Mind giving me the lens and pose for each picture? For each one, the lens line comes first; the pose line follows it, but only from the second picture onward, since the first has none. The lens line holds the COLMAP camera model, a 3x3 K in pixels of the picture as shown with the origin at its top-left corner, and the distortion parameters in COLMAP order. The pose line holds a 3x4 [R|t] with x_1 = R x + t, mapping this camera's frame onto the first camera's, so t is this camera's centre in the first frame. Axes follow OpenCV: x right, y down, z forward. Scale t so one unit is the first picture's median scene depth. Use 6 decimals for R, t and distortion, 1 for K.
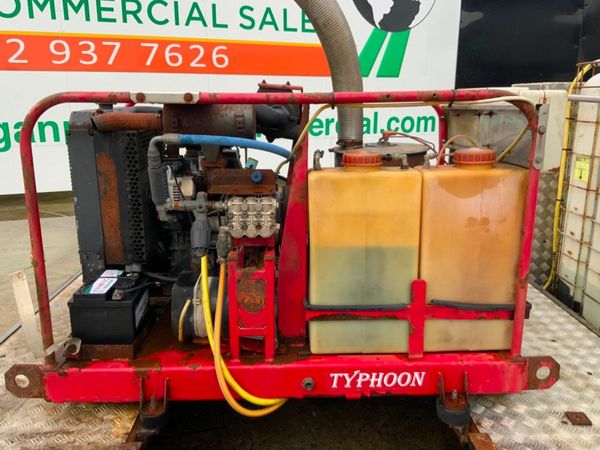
lens RADIAL K [[495.5, 0, 300.0], [0, 495.5, 225.0], [0, 0, 1]] dist [0.107699, -0.218666]
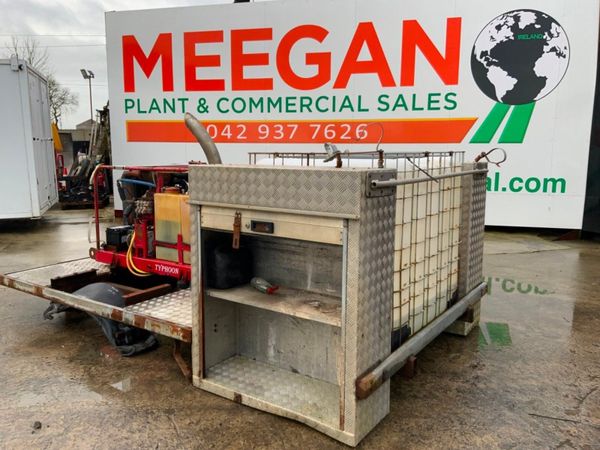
lens RADIAL K [[495.5, 0, 300.0], [0, 495.5, 225.0], [0, 0, 1]] dist [0.107699, -0.218666]
pose [[0.805171, 0.093076, -0.585693, 2.083979], [-0.151954, 0.987017, -0.052042, 0.088566], [0.573245, 0.130901, 0.808860, -0.750374]]
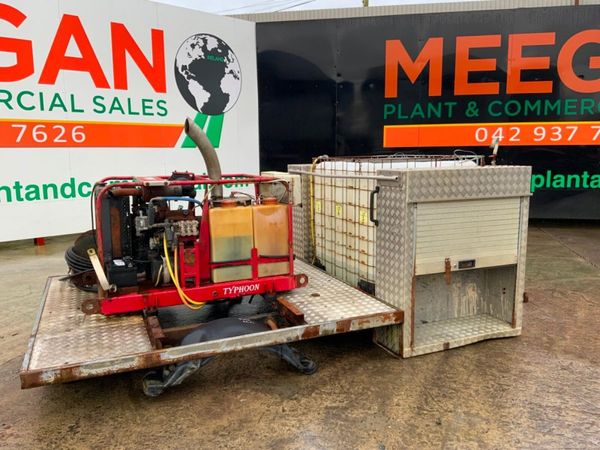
lens RADIAL K [[495.5, 0, 300.0], [0, 495.5, 225.0], [0, 0, 1]] dist [0.107699, -0.218666]
pose [[0.931961, -0.061858, 0.357243, -0.401254], [0.098061, 0.991619, -0.084116, 0.202505], [-0.349045, 0.113425, 0.930216, -1.324288]]
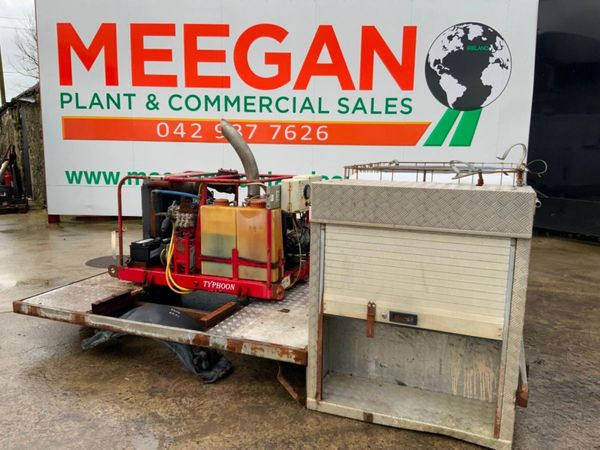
lens RADIAL K [[495.5, 0, 300.0], [0, 495.5, 225.0], [0, 0, 1]] dist [0.107699, -0.218666]
pose [[0.916240, 0.076933, -0.393173, 1.374824], [-0.113056, 0.991153, -0.069524, 0.113578], [0.384346, 0.108151, 0.916832, -1.124687]]
